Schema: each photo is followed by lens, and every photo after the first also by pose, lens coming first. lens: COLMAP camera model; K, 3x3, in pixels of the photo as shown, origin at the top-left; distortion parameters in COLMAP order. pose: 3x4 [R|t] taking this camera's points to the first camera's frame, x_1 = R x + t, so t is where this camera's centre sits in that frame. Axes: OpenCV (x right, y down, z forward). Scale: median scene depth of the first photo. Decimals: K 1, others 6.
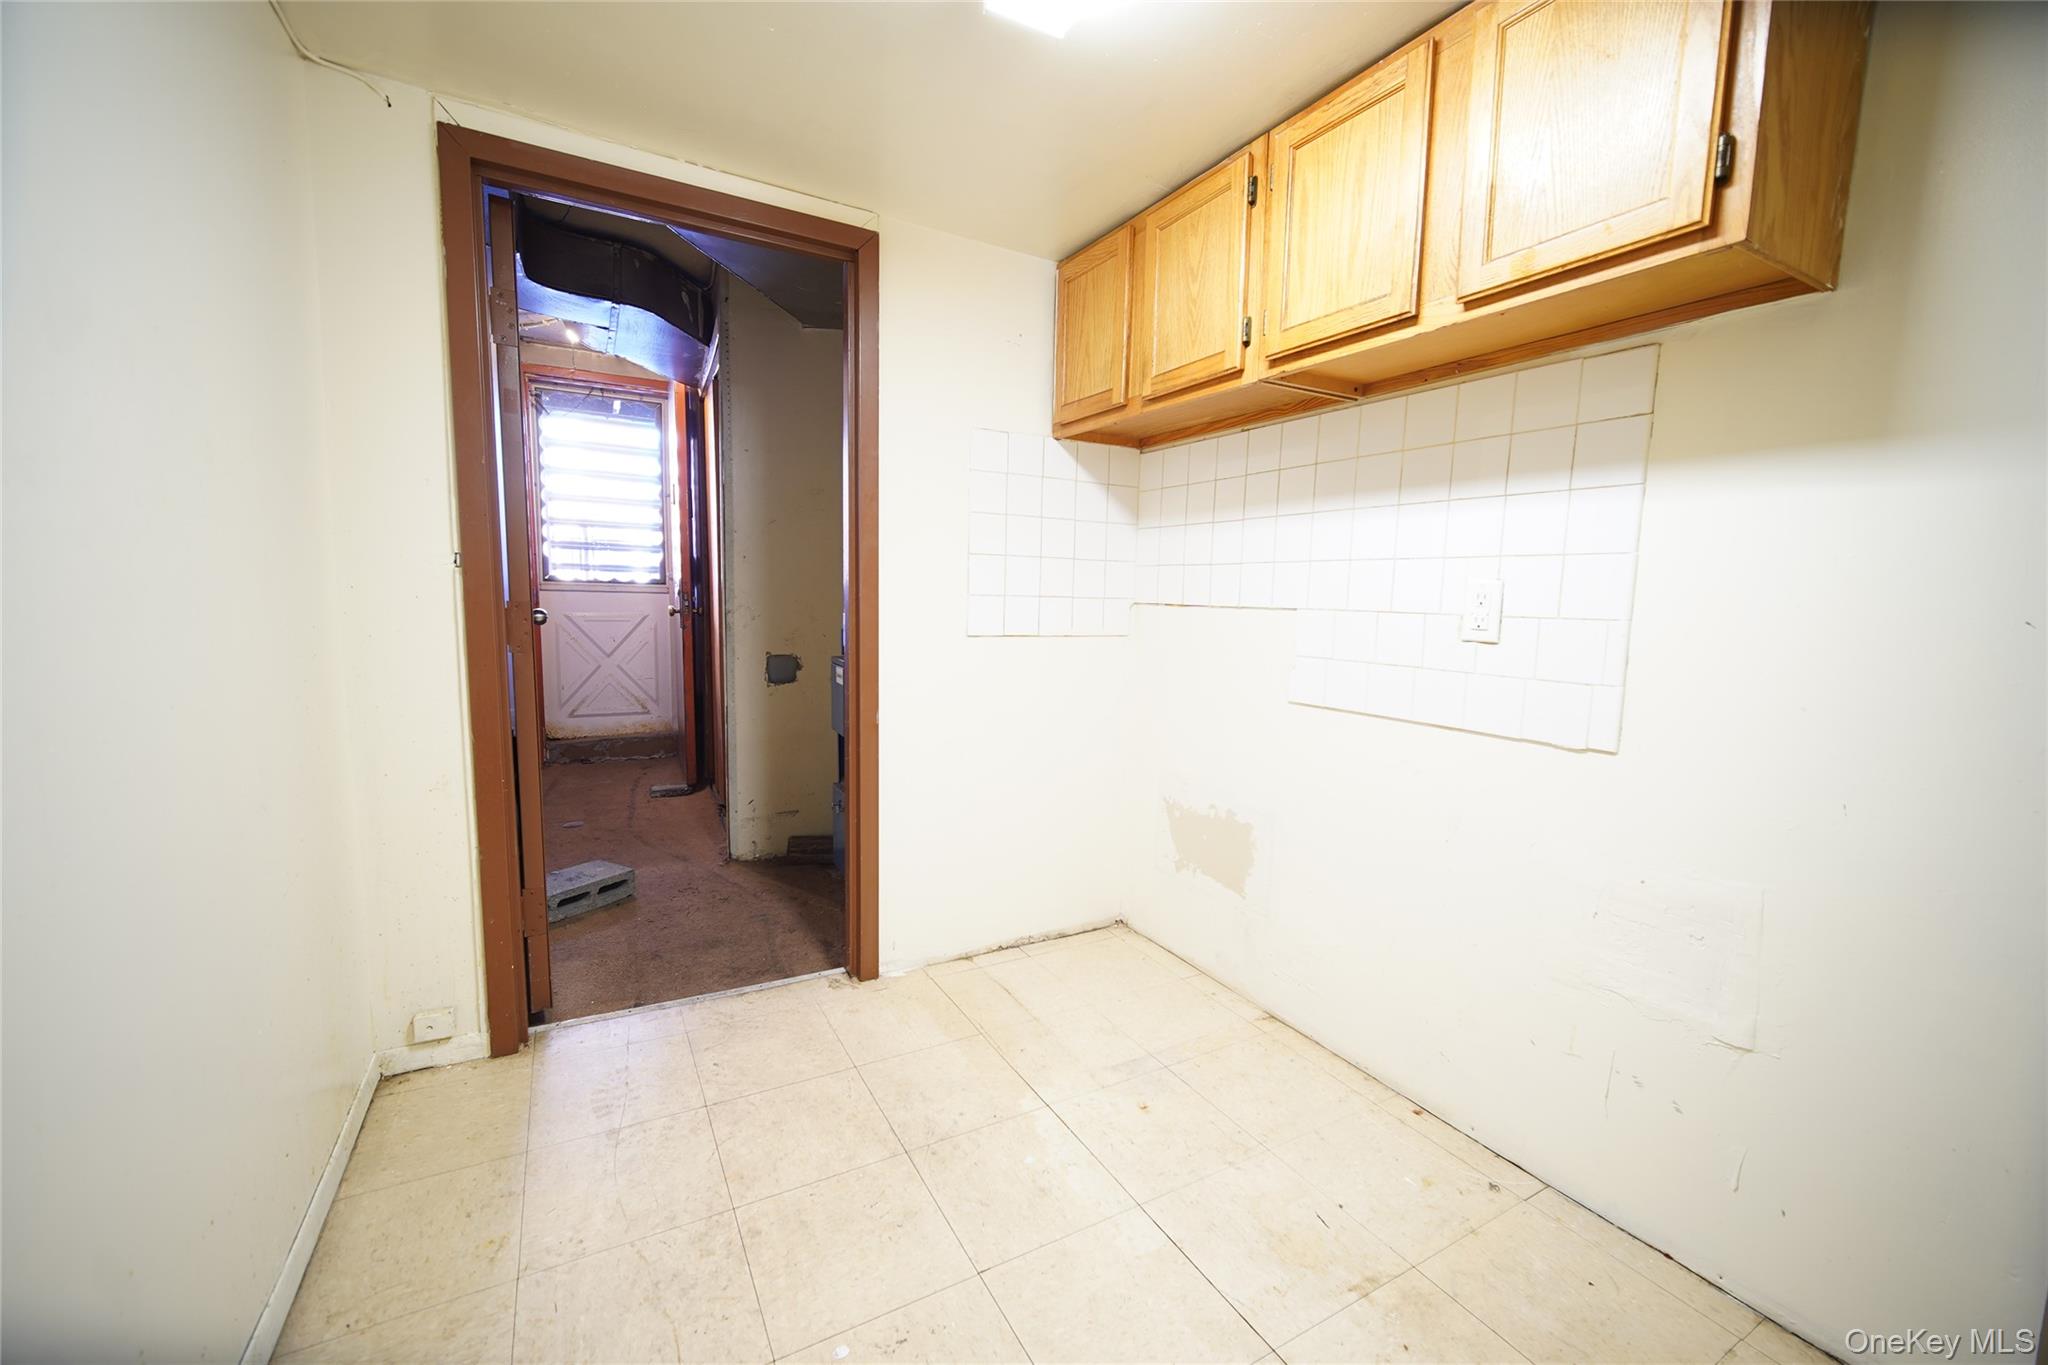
lens RADIAL K [[808.3, 0, 1019.8], [0, 808.3, 681.5], [0, 0, 1]] dist [-0.001194, -0.000240]
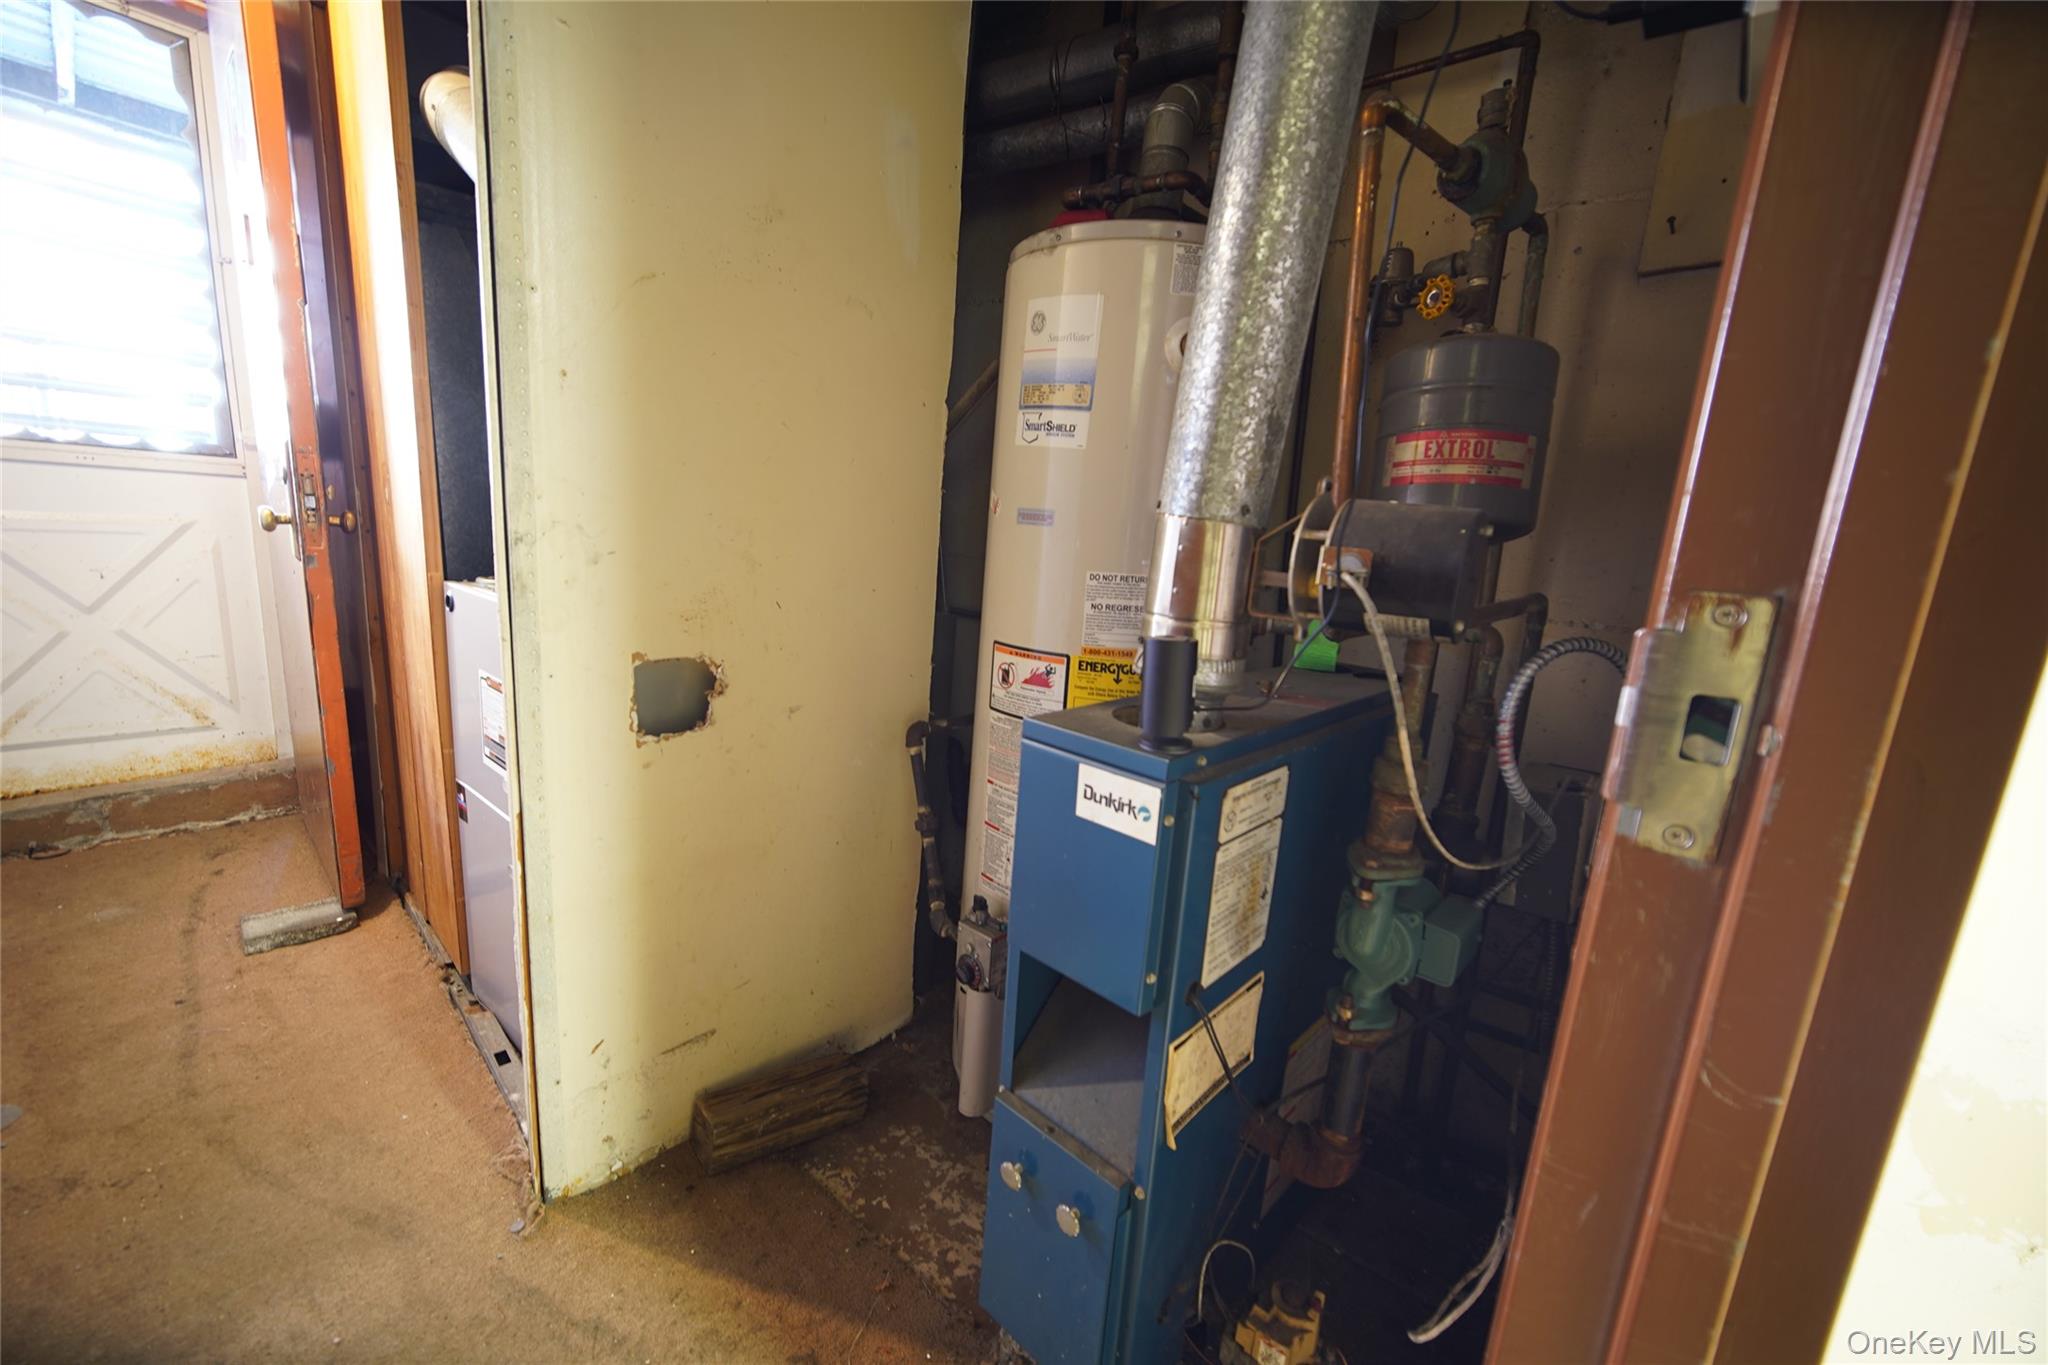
lens RADIAL K [[808.3, 0, 1030.8], [0, 808.3, 691.5], [0, 0, 1]] dist [-0.001194, -0.000240]
pose [[0.933109, -0.027474, 0.358543, -0.212488], [-0.009971, 0.994717, 0.102169, -0.044551], [-0.359456, -0.098910, 0.927905, 0.457652]]
